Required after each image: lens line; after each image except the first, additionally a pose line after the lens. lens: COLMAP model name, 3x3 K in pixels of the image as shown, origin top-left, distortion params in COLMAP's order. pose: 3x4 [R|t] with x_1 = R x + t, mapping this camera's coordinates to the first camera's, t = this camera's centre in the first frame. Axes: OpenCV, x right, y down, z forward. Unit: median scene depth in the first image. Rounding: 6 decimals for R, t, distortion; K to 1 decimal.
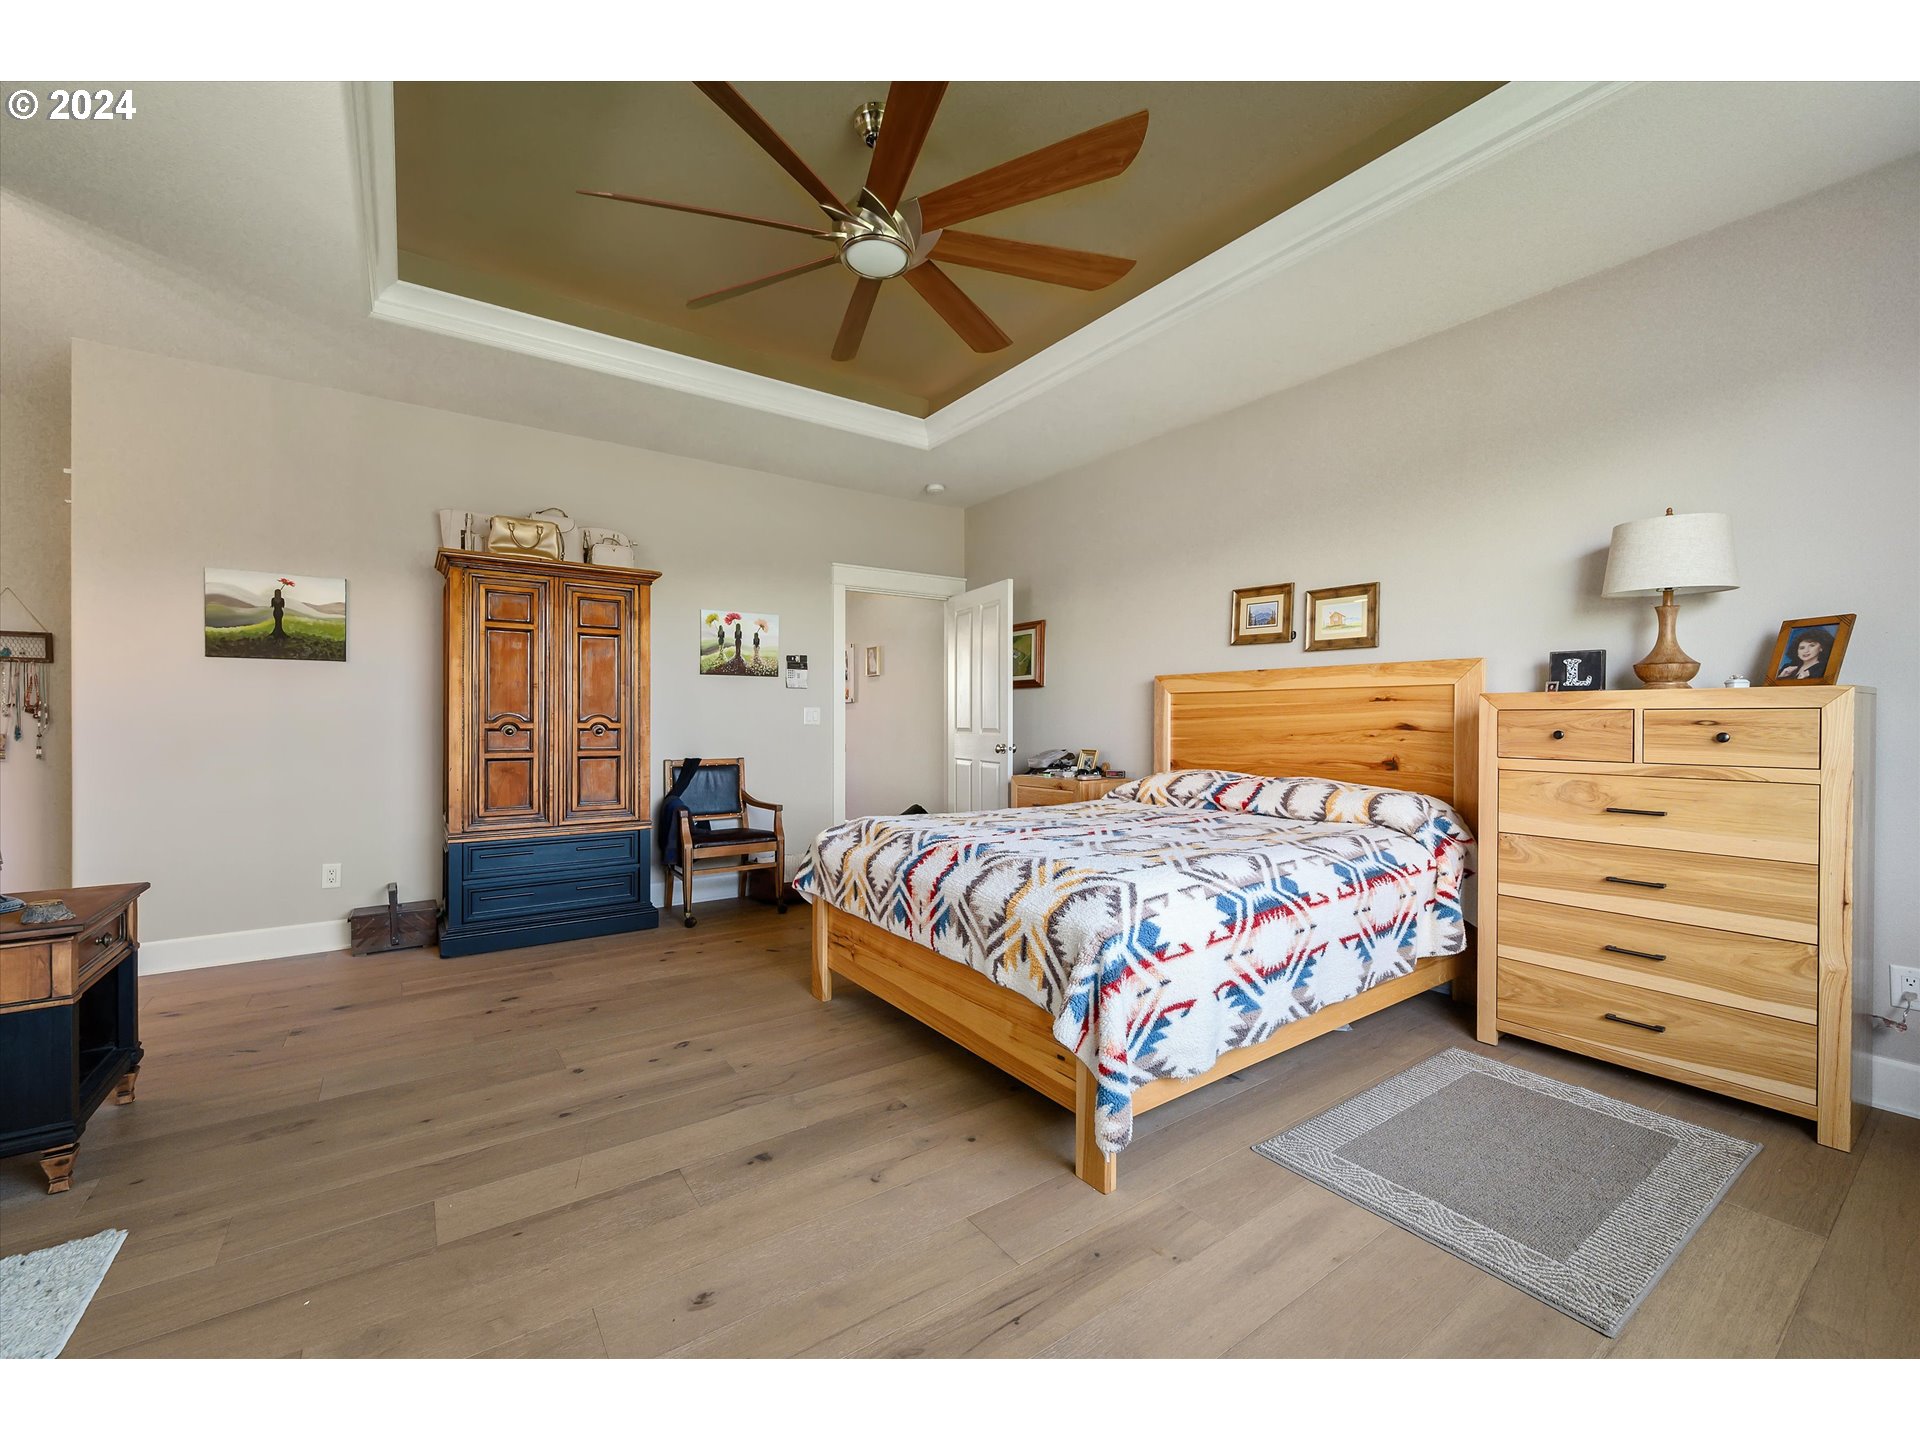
lens RADIAL K [[772.5, 0, 960.0], [0, 772.5, 720.0], [0, 0, 1]] dist [-0.000494, 0.000006]
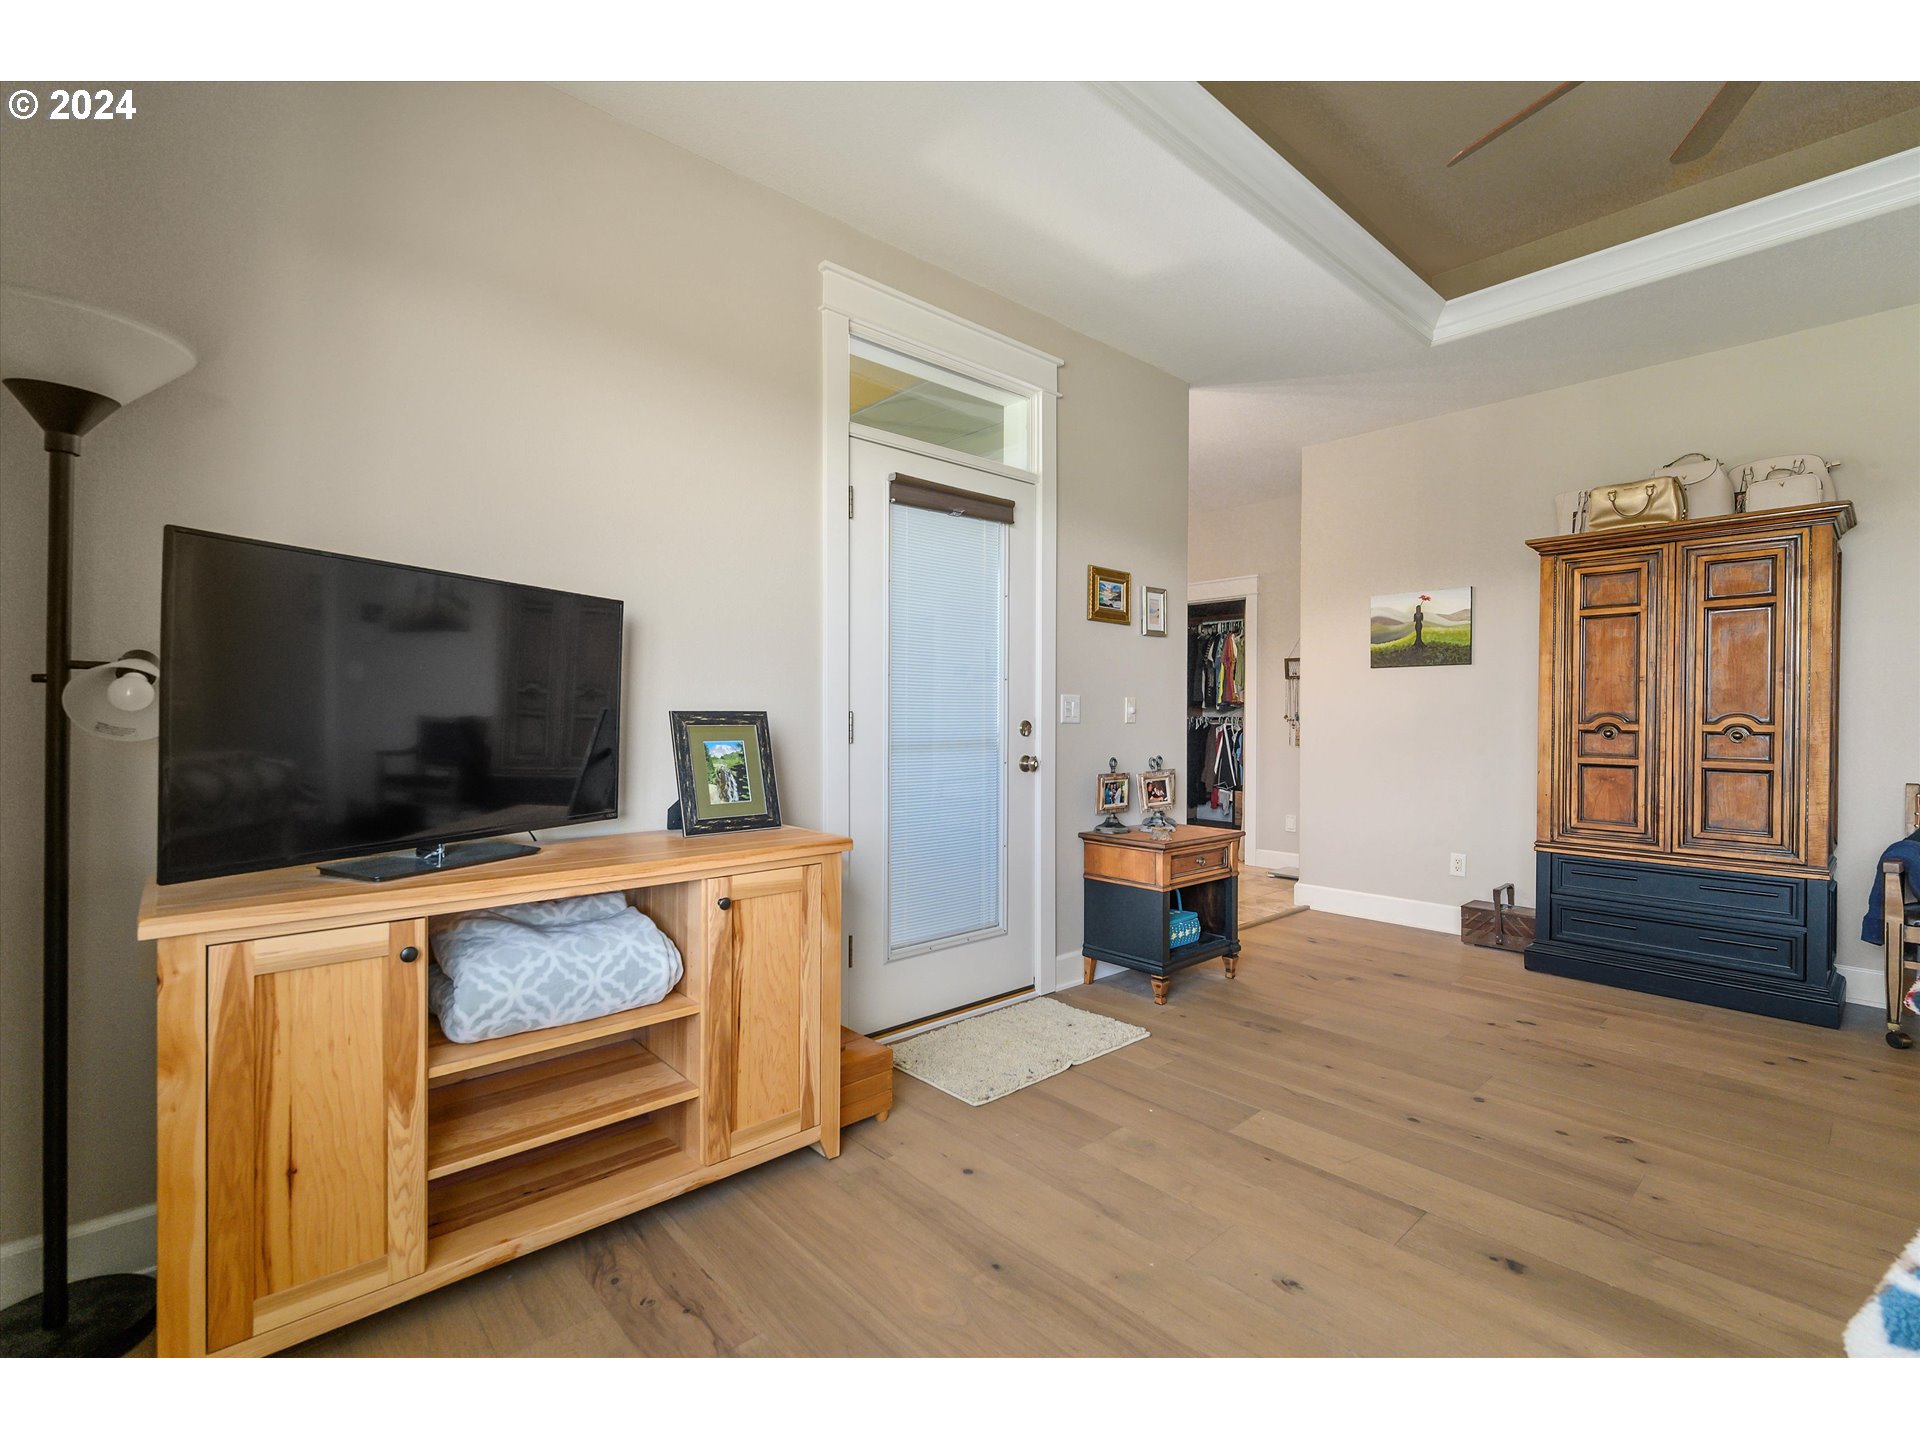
lens RADIAL K [[863.2, 0, 960.0], [0, 863.2, 720.0], [0, 0, 1]] dist [0.001032, 0.000091]
pose [[0.122865, 0.003264, -0.992418, 0.291286], [-0.002465, 0.999993, 0.002984, -0.001607], [0.992420, 0.002080, 0.122873, 0.162834]]
